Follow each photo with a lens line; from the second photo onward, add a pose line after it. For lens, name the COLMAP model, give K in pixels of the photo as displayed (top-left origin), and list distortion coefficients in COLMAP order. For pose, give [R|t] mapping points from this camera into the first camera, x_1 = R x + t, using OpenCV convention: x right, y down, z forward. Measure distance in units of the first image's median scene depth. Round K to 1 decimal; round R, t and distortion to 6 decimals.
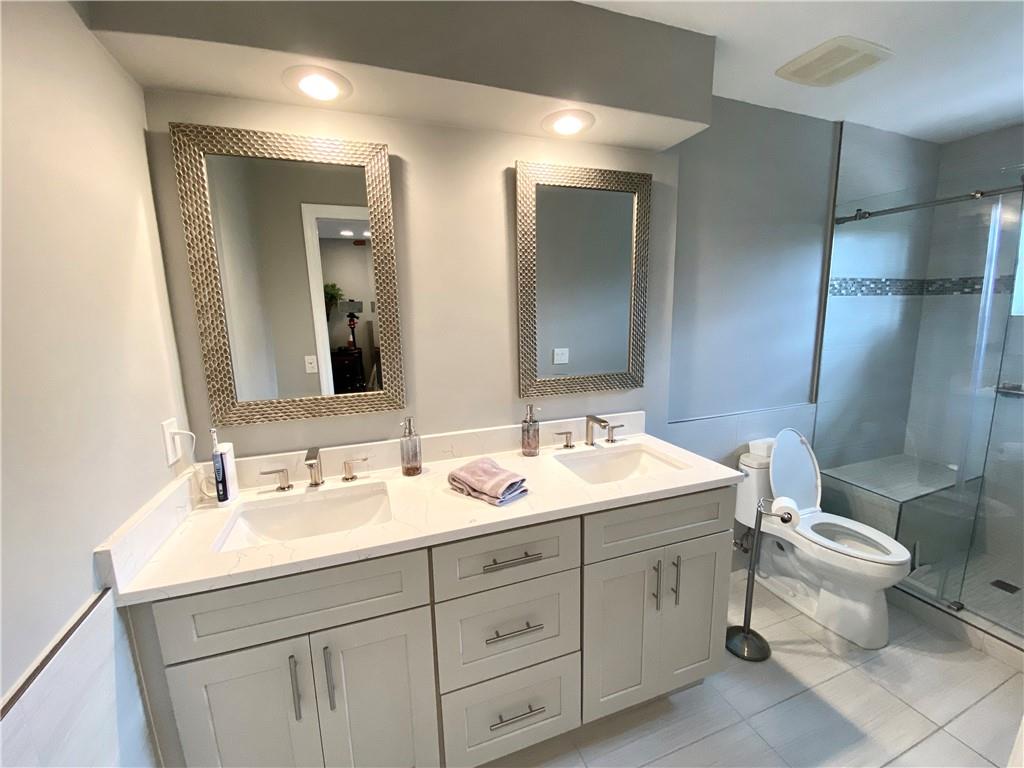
lens RADIAL K [[415.6, 0, 516.5], [0, 415.6, 382.5], [0, 0, 1]] dist [0.044484, -0.033940]
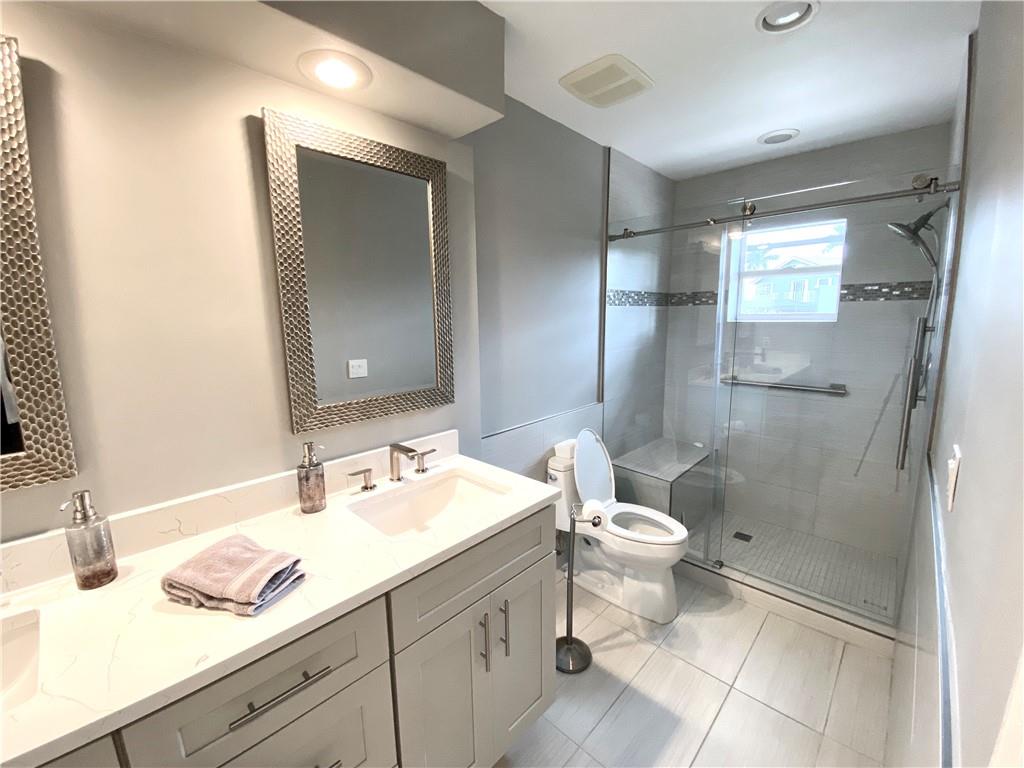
lens RADIAL K [[415.6, 0, 516.5], [0, 415.6, 382.5], [0, 0, 1]] dist [0.044484, -0.033940]
pose [[0.896315, -0.060959, 0.439208, 0.039548], [0.067349, 0.997729, 0.001036, -0.025935], [-0.438274, 0.028651, 0.898385, 0.155638]]
